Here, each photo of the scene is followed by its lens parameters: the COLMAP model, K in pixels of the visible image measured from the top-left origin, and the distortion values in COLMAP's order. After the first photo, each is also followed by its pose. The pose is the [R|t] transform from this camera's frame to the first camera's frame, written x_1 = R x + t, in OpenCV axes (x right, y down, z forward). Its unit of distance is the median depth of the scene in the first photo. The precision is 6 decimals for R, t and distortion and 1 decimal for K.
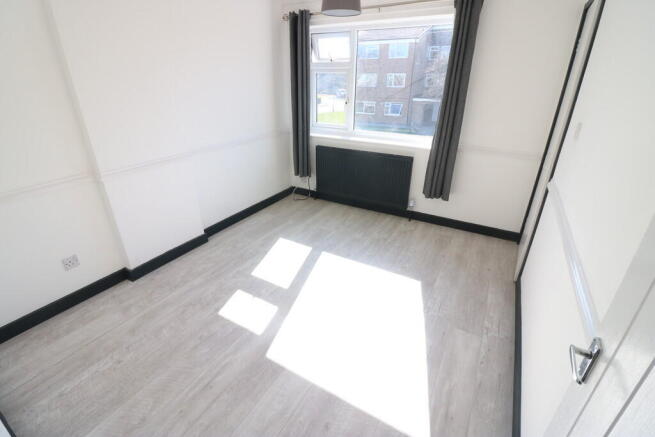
lens RADIAL K [[301.8, 0, 329.1], [0, 301.8, 218.0], [0, 0, 1]] dist [0.000978, -0.010264]
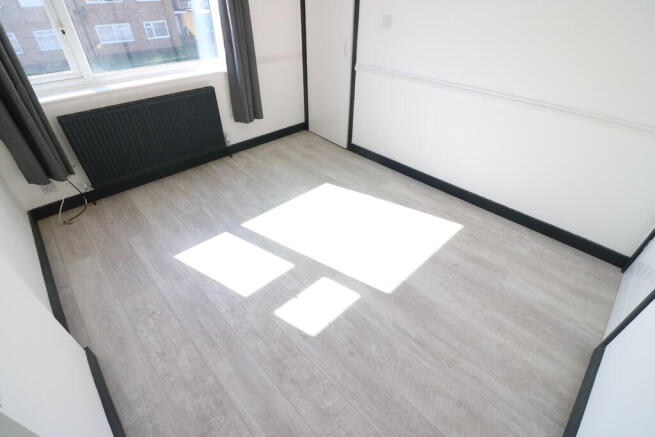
lens RADIAL K [[301.8, 0, 324.4], [0, 301.8, 214.0], [0, 0, 1]] dist [0.000978, -0.010264]
pose [[0.282650, -0.578796, 0.764921, -0.569893], [0.402248, 0.795455, 0.453263, -0.192498], [-0.870807, 0.179573, 0.457655, 0.430656]]
